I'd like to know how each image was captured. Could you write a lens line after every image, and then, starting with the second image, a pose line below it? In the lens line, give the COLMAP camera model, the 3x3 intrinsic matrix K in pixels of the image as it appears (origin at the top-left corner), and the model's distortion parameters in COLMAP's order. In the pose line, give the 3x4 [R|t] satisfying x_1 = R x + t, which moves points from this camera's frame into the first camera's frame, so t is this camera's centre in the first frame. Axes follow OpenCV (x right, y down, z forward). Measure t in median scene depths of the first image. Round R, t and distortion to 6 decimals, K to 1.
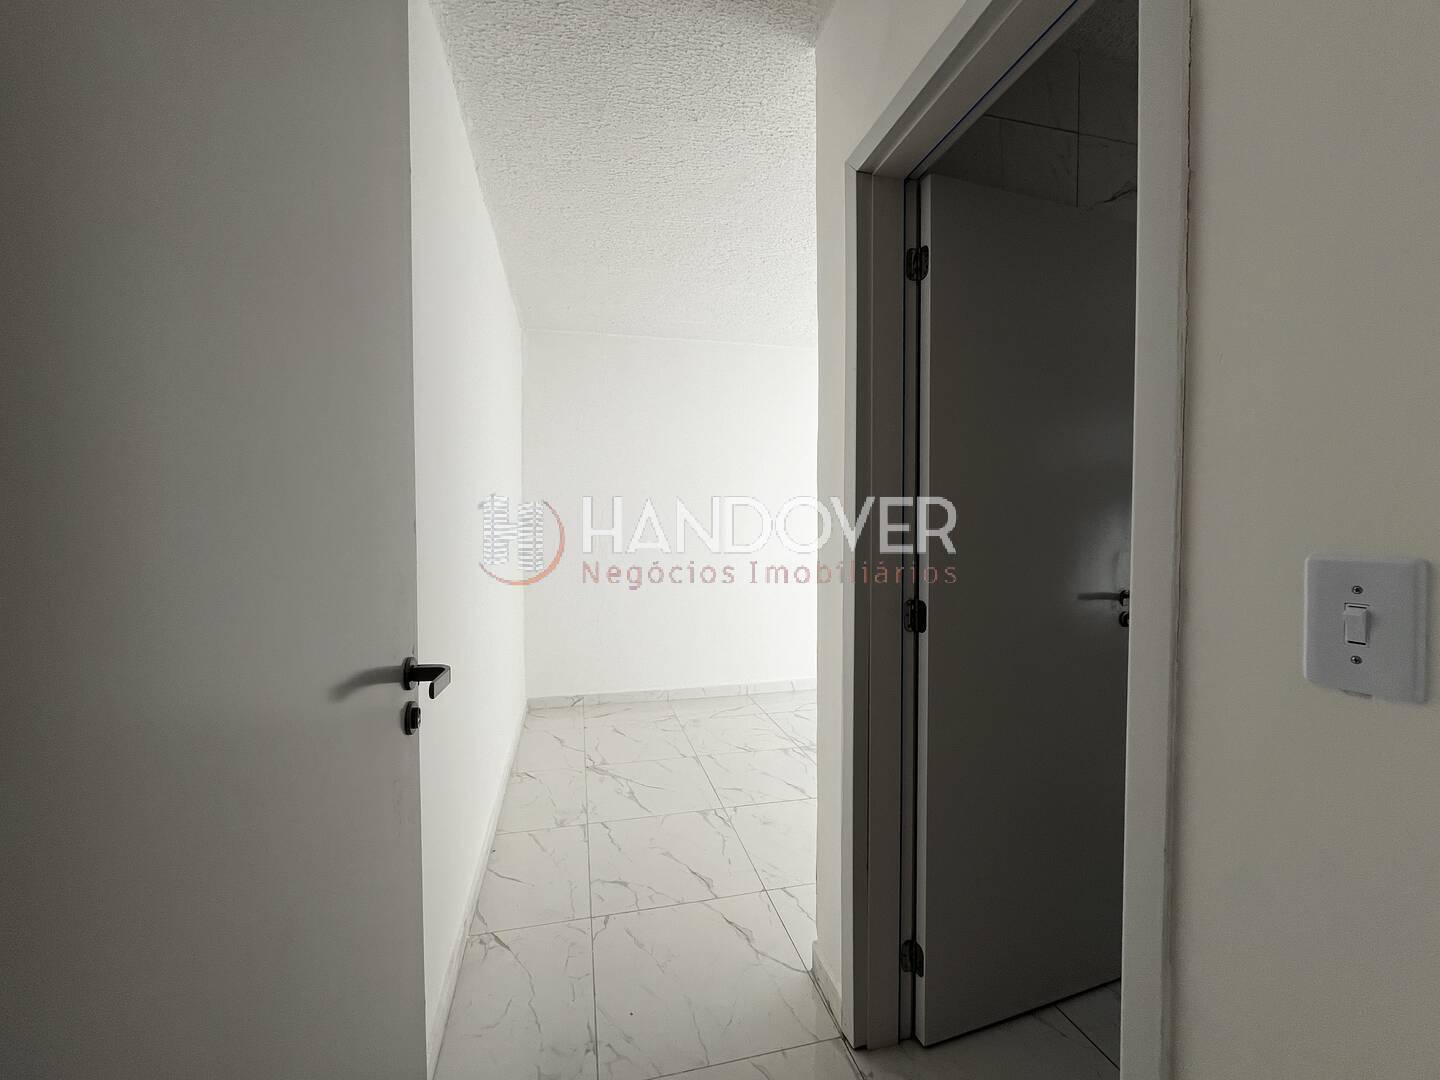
lens RADIAL K [[578.5, 0, 714.6], [0, 578.5, 540.8], [0, 0, 1]] dist [-0.001731, -0.000262]
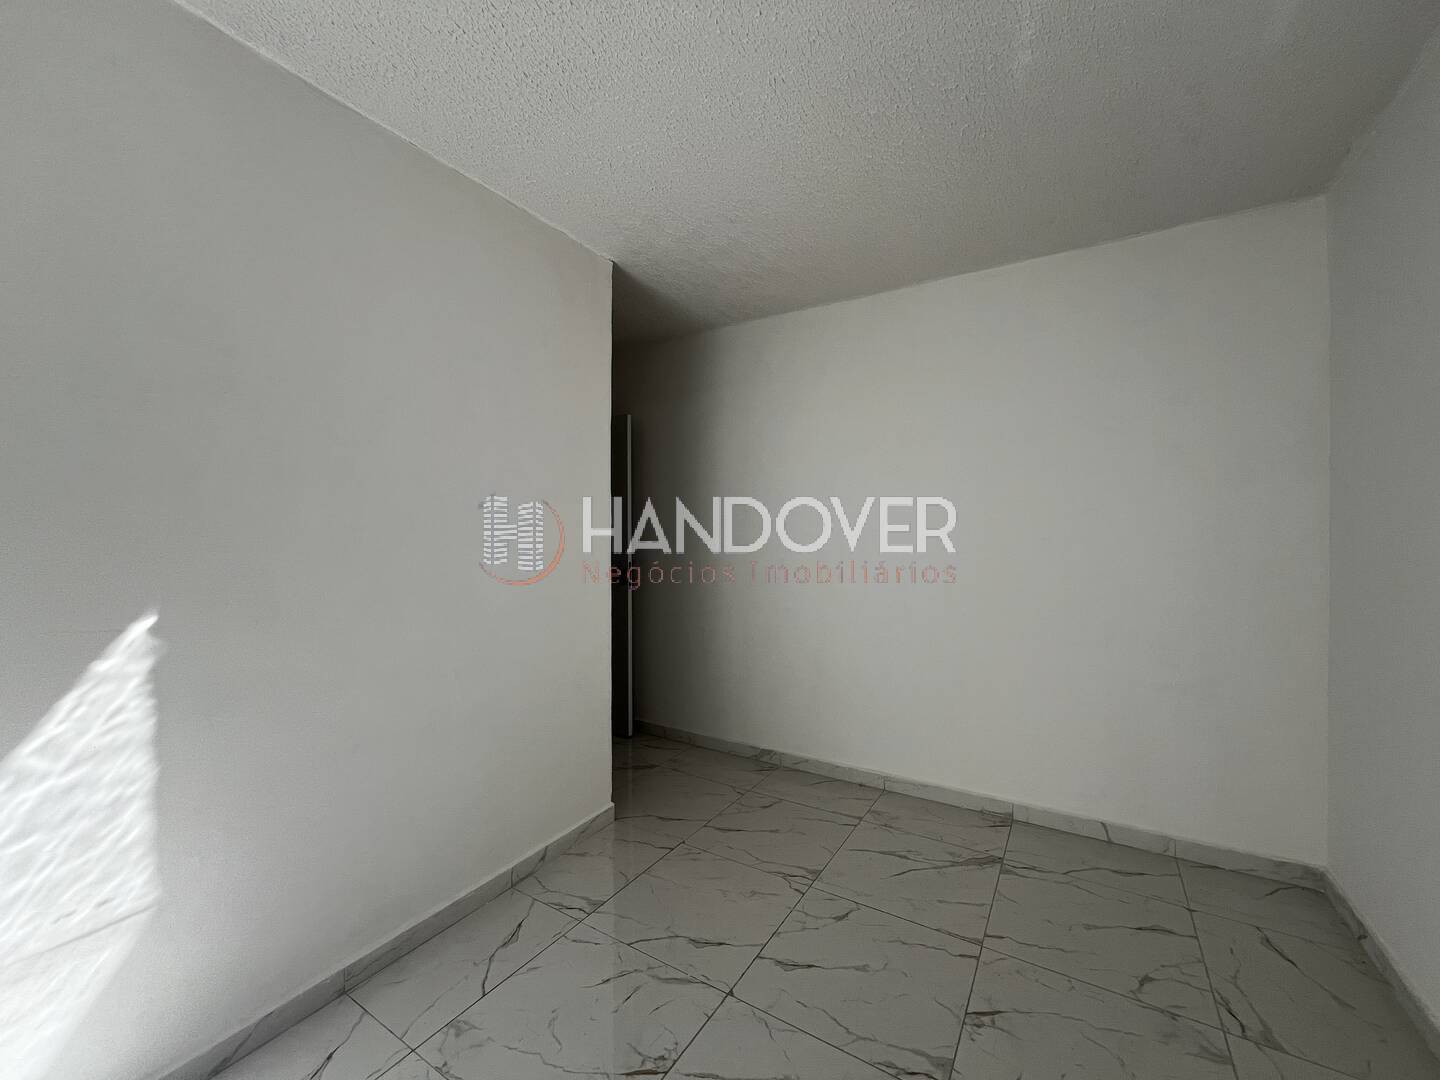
lens RADIAL K [[578.5, 0, 714.6], [0, 578.5, 540.8], [0, 0, 1]] dist [-0.001731, -0.000262]
pose [[-0.721681, 0.004706, -0.692209, 0.616512], [-0.019042, 0.999463, 0.026648, -0.051606], [0.691964, 0.032413, -0.721204, 1.329729]]
